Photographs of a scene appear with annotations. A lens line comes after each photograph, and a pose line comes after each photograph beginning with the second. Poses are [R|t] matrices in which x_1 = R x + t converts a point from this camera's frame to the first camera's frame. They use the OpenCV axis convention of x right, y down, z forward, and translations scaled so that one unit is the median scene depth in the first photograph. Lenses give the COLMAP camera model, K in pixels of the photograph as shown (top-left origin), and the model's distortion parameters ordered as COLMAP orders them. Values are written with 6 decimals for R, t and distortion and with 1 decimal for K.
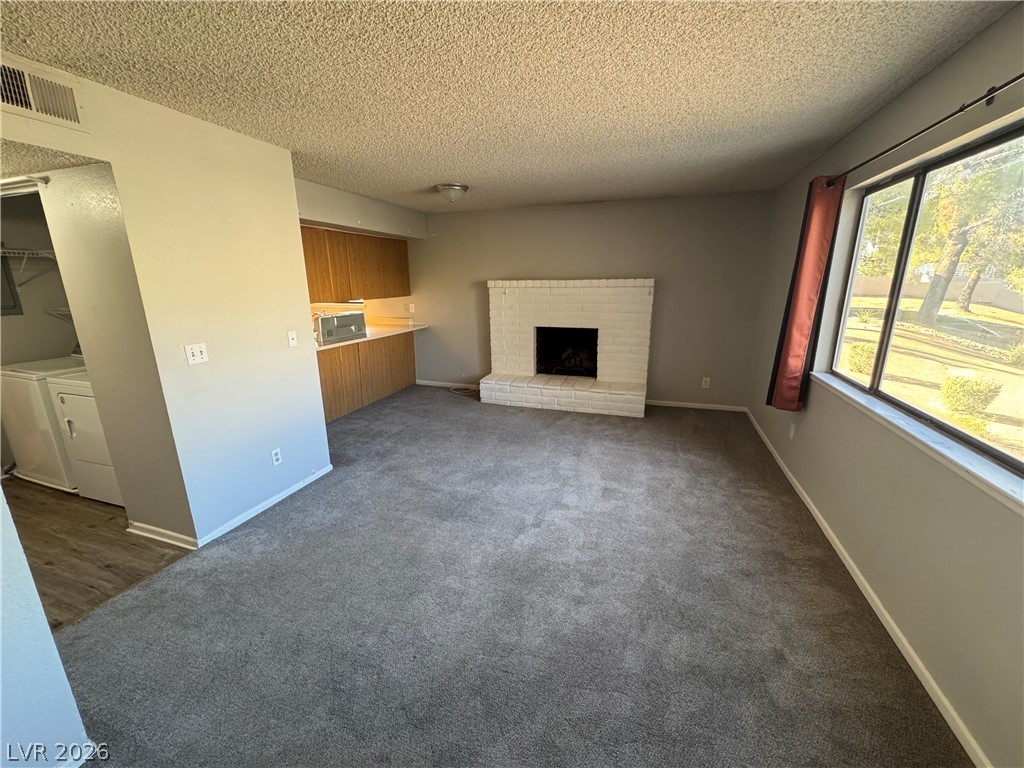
lens RADIAL K [[411.9, 0, 512.0], [0, 411.9, 384.0], [0, 0, 1]] dist [-0.003044, 0.000191]
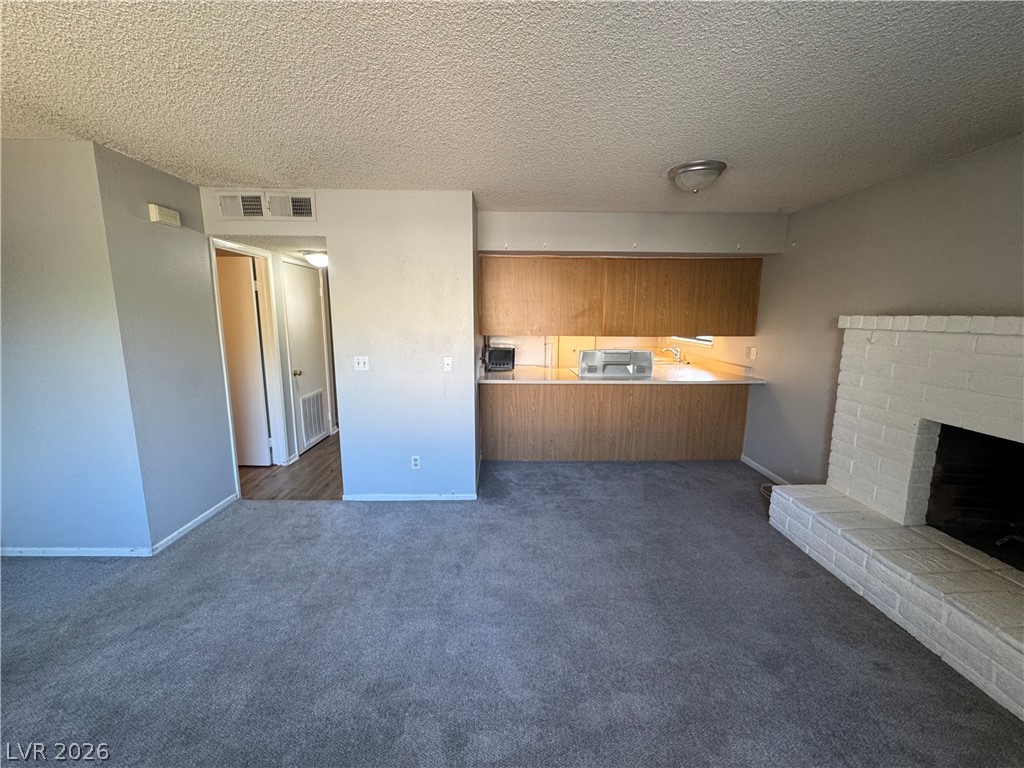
lens RADIAL K [[411.9, 0, 512.0], [0, 411.9, 384.0], [0, 0, 1]] dist [-0.003044, 0.000191]
pose [[0.347959, 0.163500, -0.923143, 0.340166], [-0.238479, 0.967721, 0.081505, -0.119718], [0.906671, 0.191790, 0.375719, 0.482226]]
